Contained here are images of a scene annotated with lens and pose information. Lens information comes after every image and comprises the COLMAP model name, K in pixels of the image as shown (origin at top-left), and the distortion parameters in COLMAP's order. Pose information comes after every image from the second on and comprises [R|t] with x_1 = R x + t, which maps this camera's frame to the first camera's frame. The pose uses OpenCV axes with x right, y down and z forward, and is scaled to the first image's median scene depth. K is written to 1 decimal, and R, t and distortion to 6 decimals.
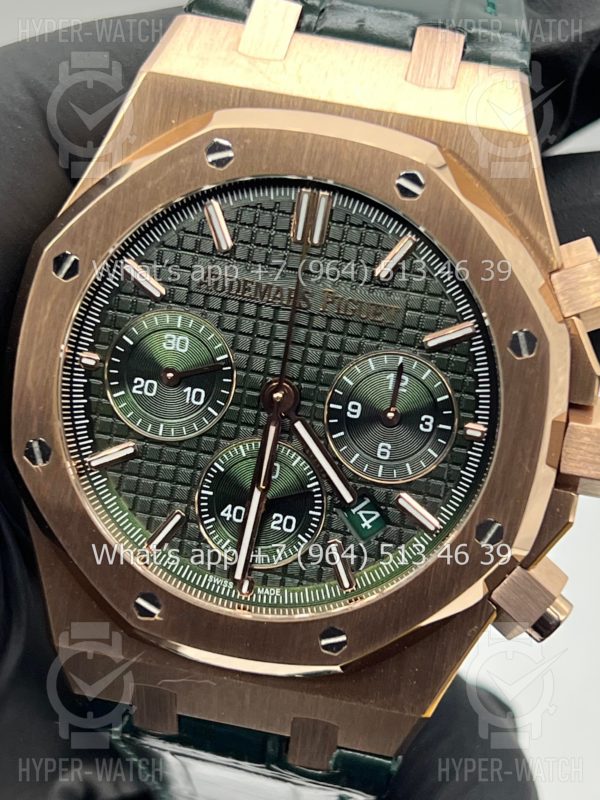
lens RADIAL K [[1883.6, 0, 302.2], [0, 1883.6, 403.2], [0, 0, 1]] dist [0.207343, 0.000000]
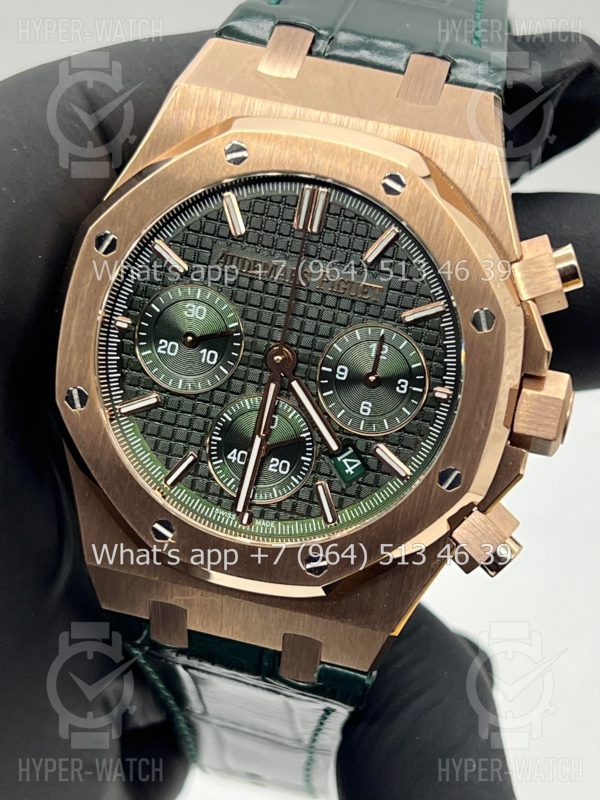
lens RADIAL K [[1883.6, 0, 302.5], [0, 1883.6, 415.2], [0, 0, 1]] dist [0.207343, 0.000000]
pose [[0.998366, 0.038489, -0.042236, 0.053791], [-0.039269, 0.999070, -0.017809, 0.052305], [0.041511, 0.019438, 0.998949, -0.188047]]
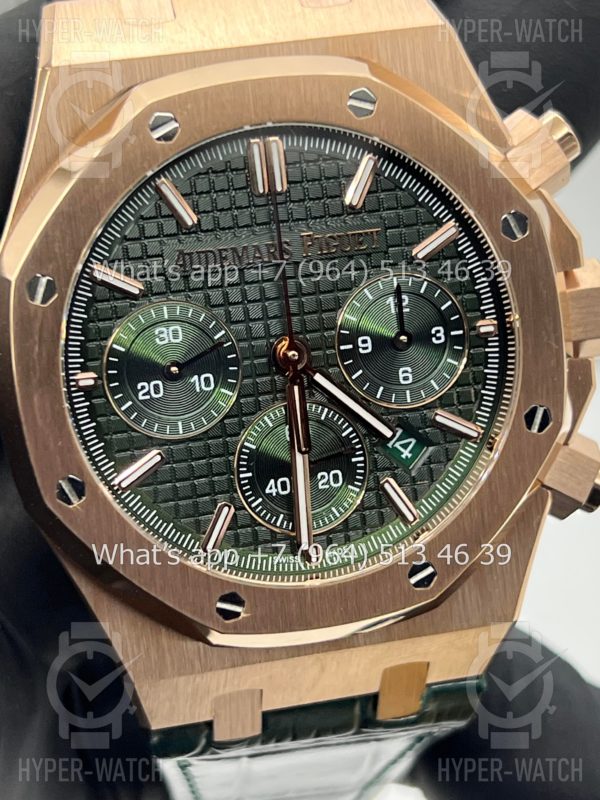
lens RADIAL K [[1883.6, 0, 299.9], [0, 1883.6, 399.7], [0, 0, 1]] dist [0.207343, 0.000000]
pose [[0.916776, -0.309518, 0.252431, -0.256275], [0.309284, 0.950057, 0.041658, -0.020310], [-0.252717, 0.039882, 0.966718, 0.070701]]
